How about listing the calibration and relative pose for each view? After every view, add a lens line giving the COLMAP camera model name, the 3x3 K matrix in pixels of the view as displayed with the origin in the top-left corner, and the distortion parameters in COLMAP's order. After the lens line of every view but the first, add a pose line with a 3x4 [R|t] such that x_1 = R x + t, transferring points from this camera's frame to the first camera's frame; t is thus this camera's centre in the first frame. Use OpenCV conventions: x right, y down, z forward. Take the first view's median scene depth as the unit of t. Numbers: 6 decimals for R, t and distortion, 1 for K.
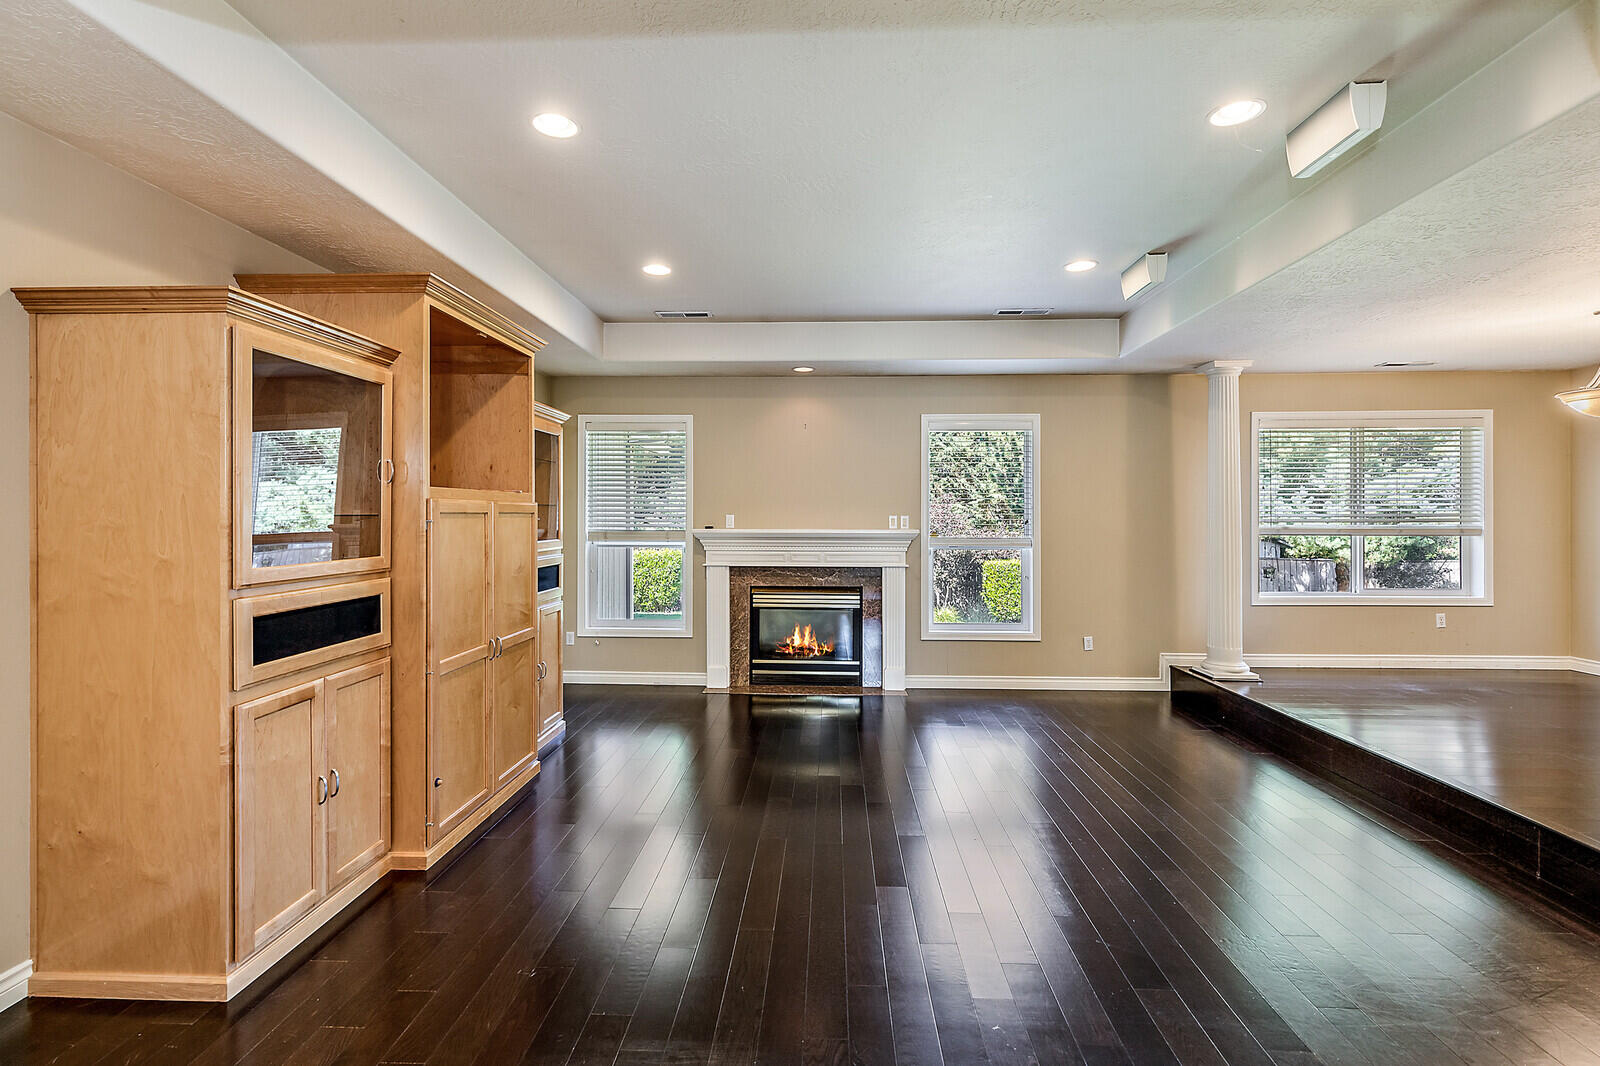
lens RADIAL K [[732.9, 0, 802.9], [0, 732.9, 512.8], [0, 0, 1]] dist [0.001342, -0.000912]
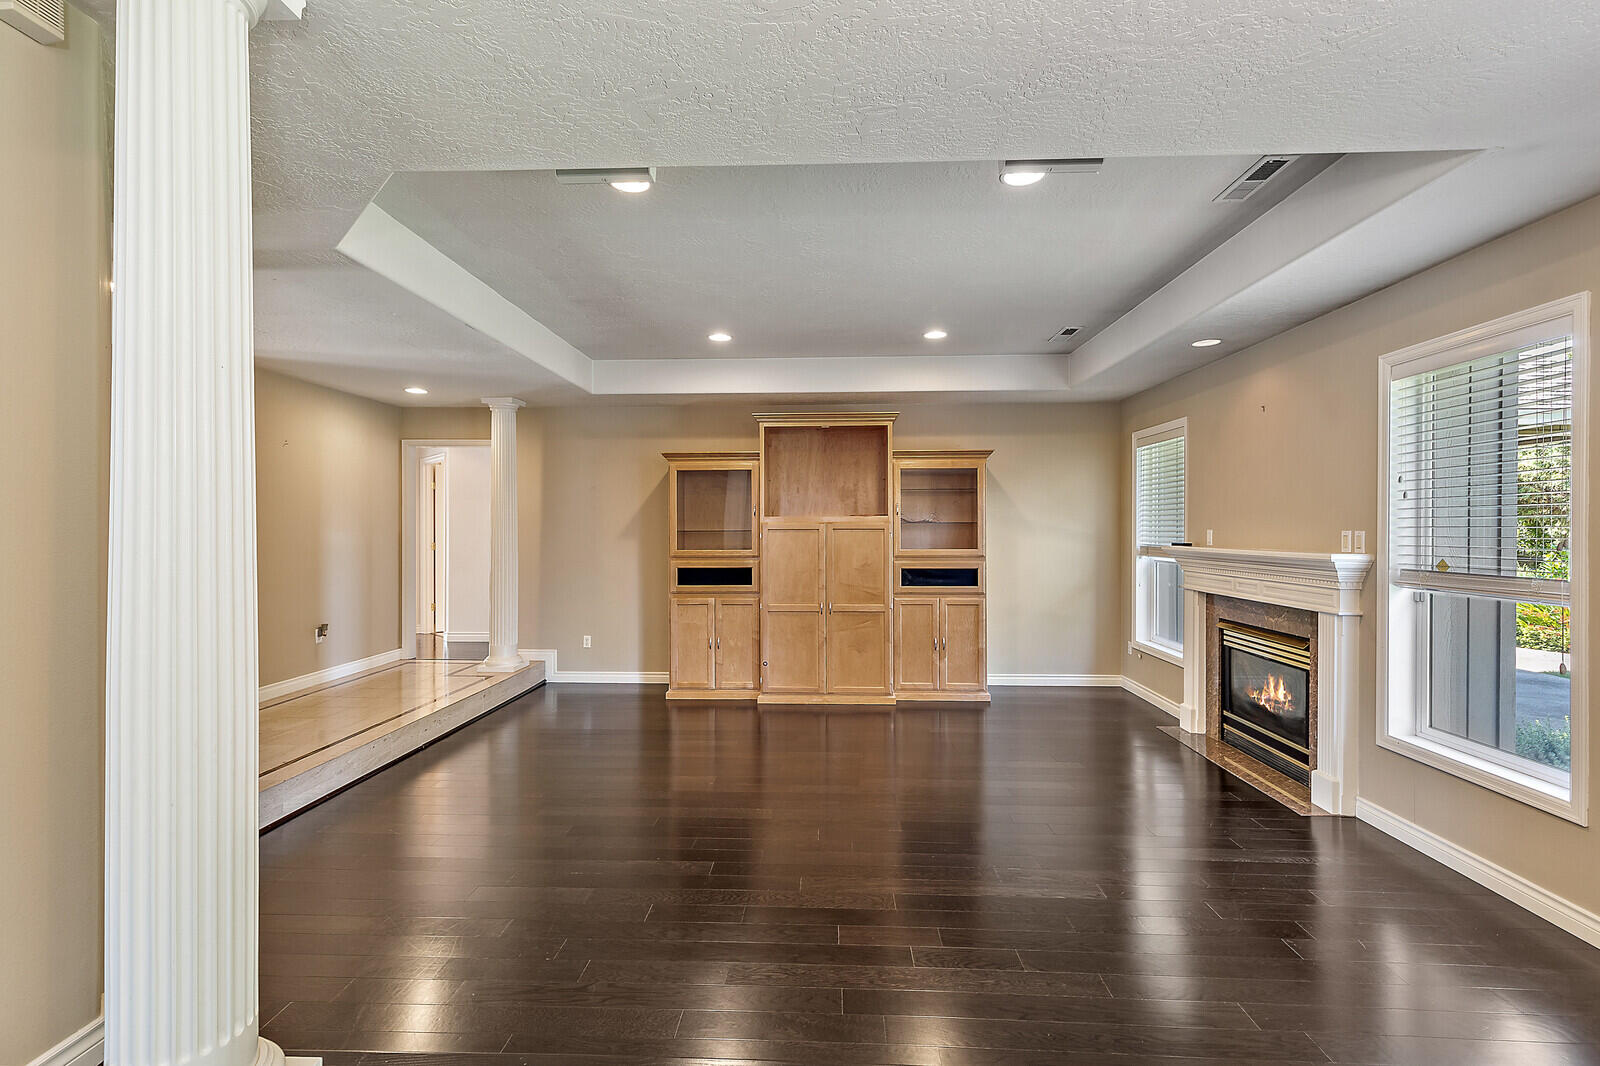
lens RADIAL K [[736.4, 0, 800.0], [0, 736.4, 533.0], [0, 0, 1]] dist [0.001790, -0.000471]
pose [[-0.000935, 0.002454, -0.999997, 0.802149], [0.002788, 0.999993, 0.002452, 0.002950], [0.999996, -0.002785, -0.000942, 0.582725]]
